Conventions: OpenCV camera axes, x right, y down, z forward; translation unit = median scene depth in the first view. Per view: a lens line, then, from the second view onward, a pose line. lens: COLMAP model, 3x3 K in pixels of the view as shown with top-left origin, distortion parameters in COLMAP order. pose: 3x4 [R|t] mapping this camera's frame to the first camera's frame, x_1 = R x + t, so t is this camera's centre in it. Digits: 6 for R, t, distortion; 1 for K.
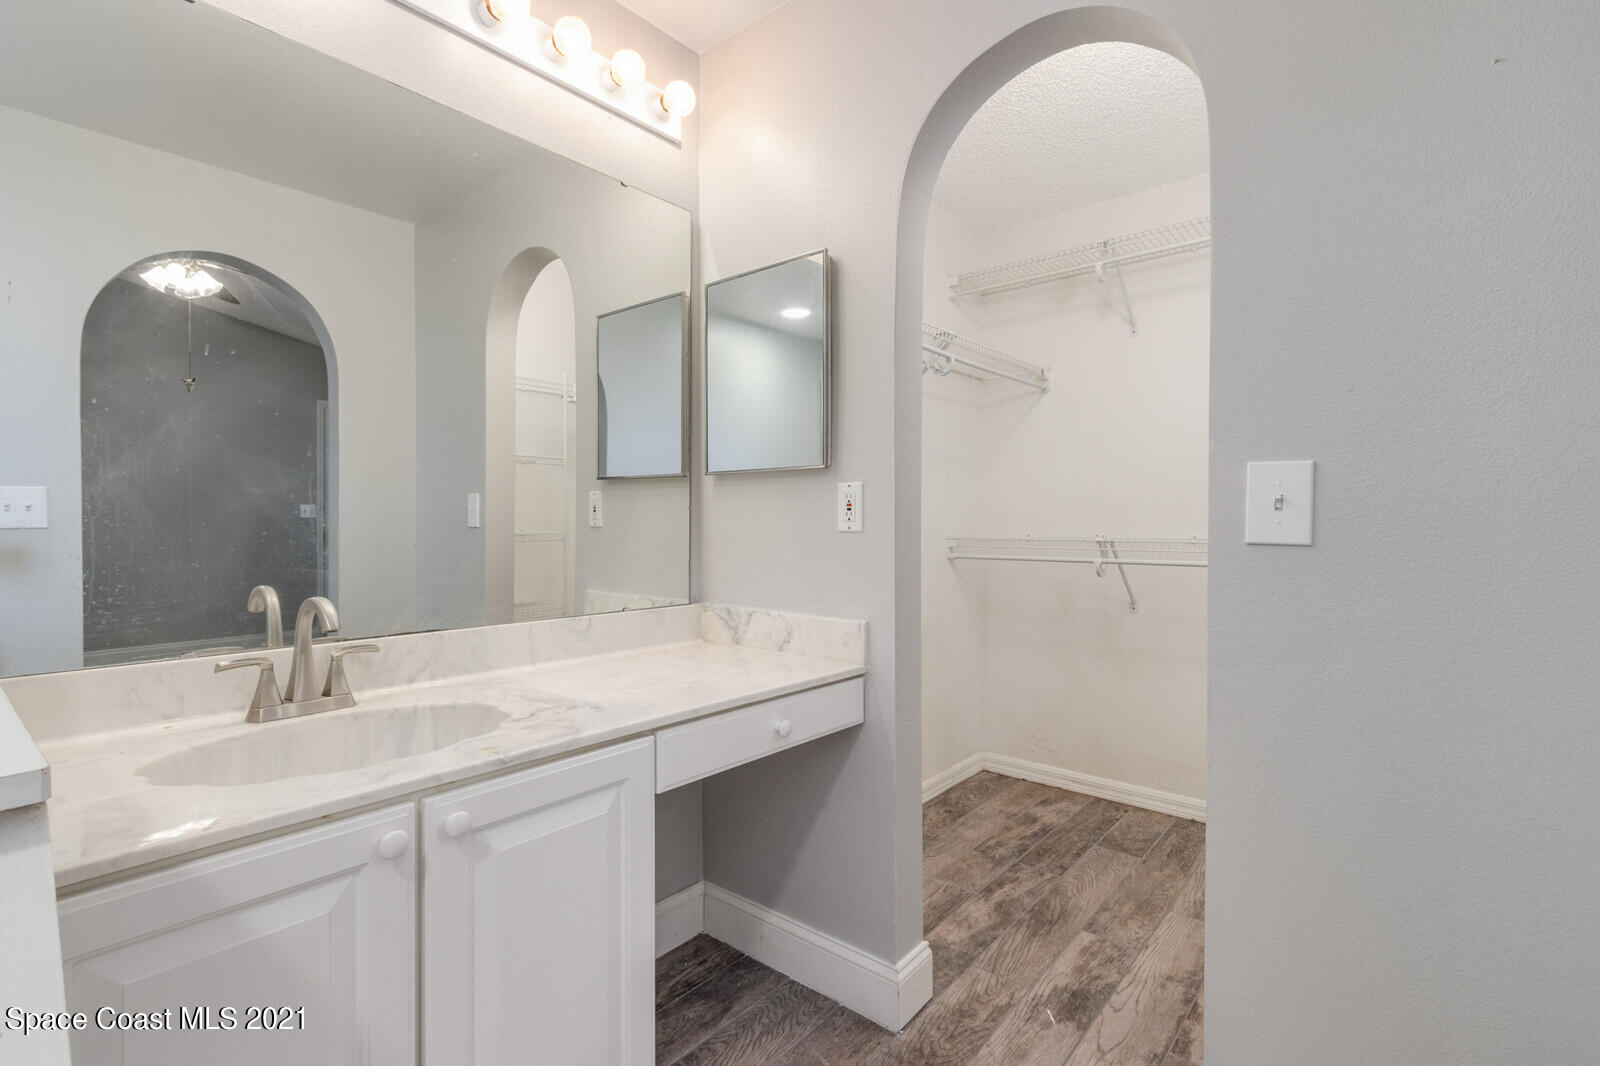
lens RADIAL K [[742.1, 0, 799.9], [0, 742.1, 529.8], [0, 0, 1]] dist [0.004295, -0.001018]
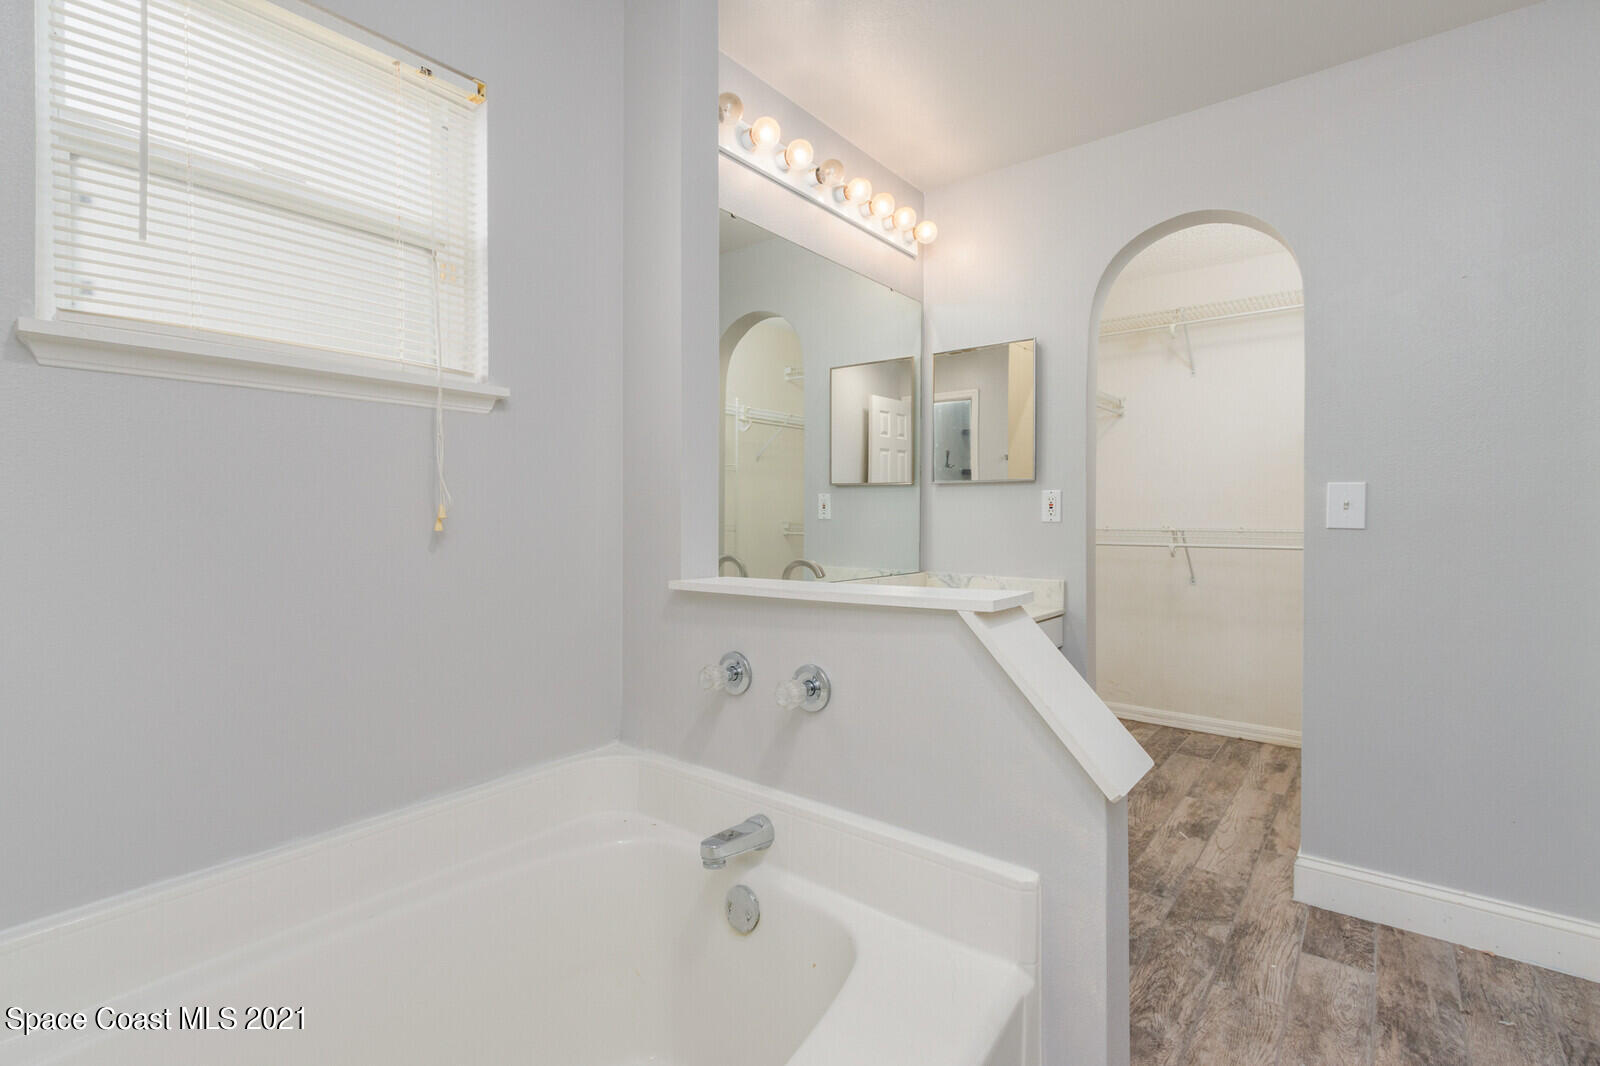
lens RADIAL K [[742.1, 0, 795.8], [0, 742.1, 521.5], [0, 0, 1]] dist [0.004295, -0.001018]
pose [[0.999605, 0.000873, 0.028105, -0.365416], [-0.000757, 0.999991, -0.004137, 0.005765], [-0.028108, 0.004114, 0.999596, -0.376001]]
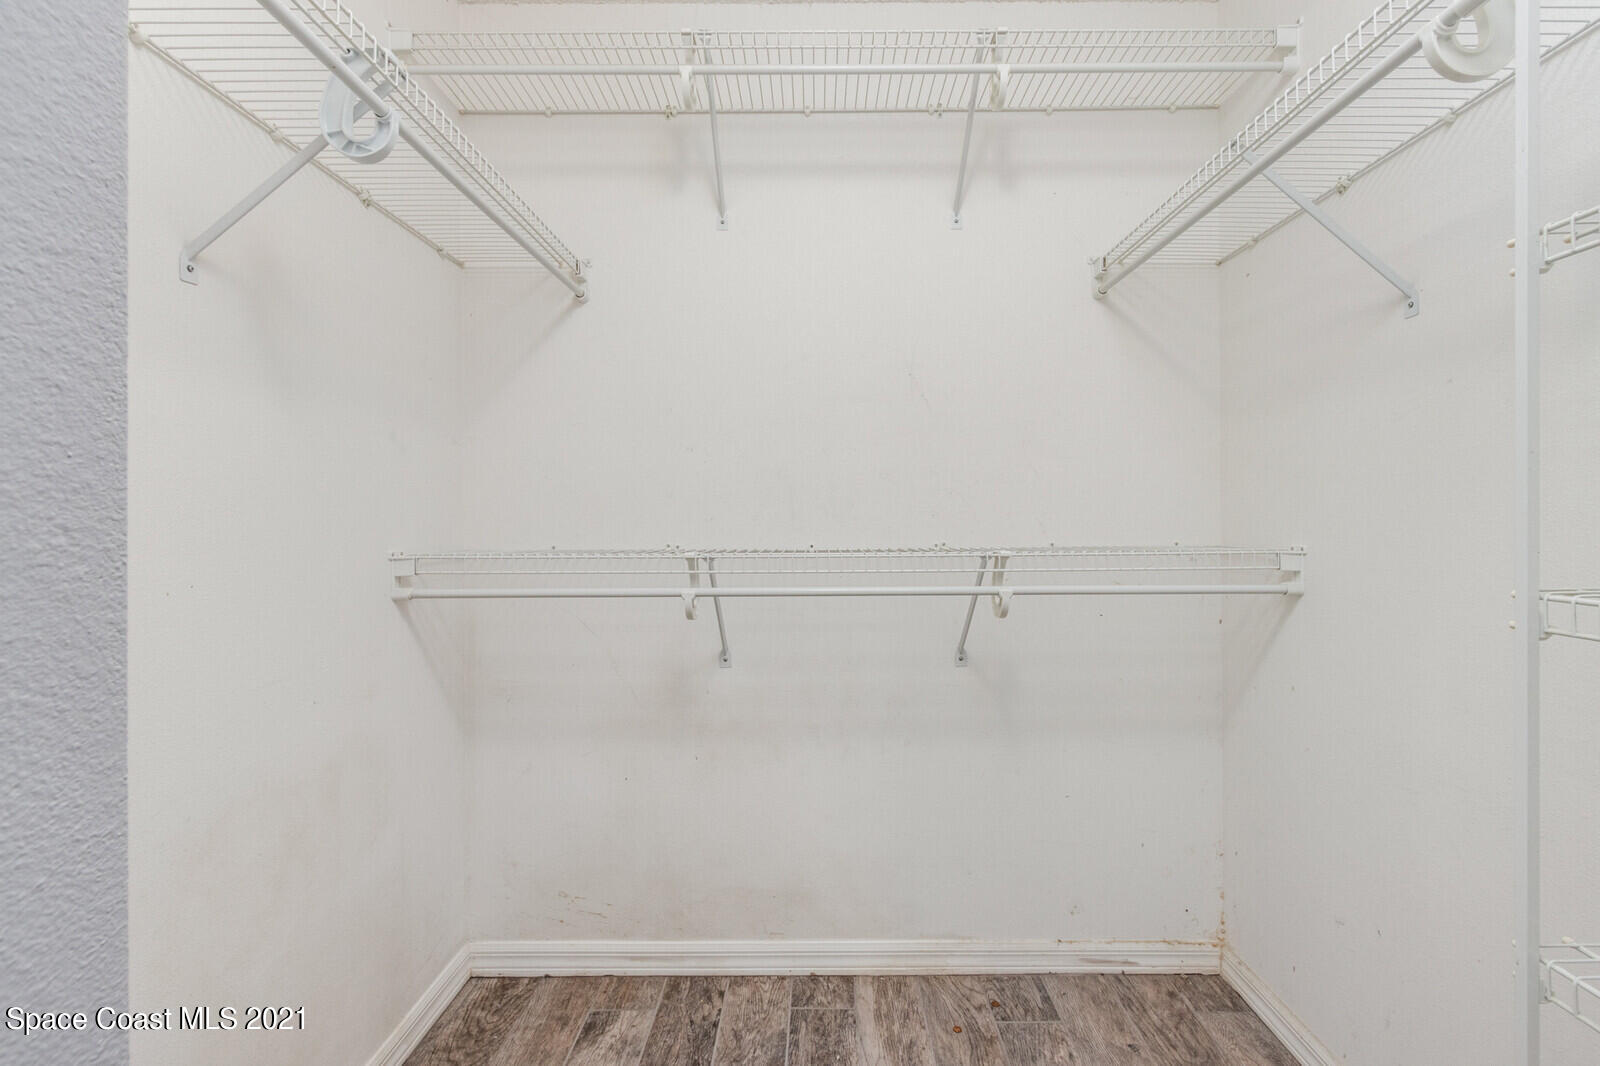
lens RADIAL K [[742.1, 0, 814.5], [0, 742.1, 525.0], [0, 0, 1]] dist [0.004295, -0.001018]
pose [[0.769761, -0.004680, 0.638315, 0.129546], [0.007333, 0.999972, -0.001511, -0.010128], [-0.638290, 0.005844, 0.769773, 0.573889]]
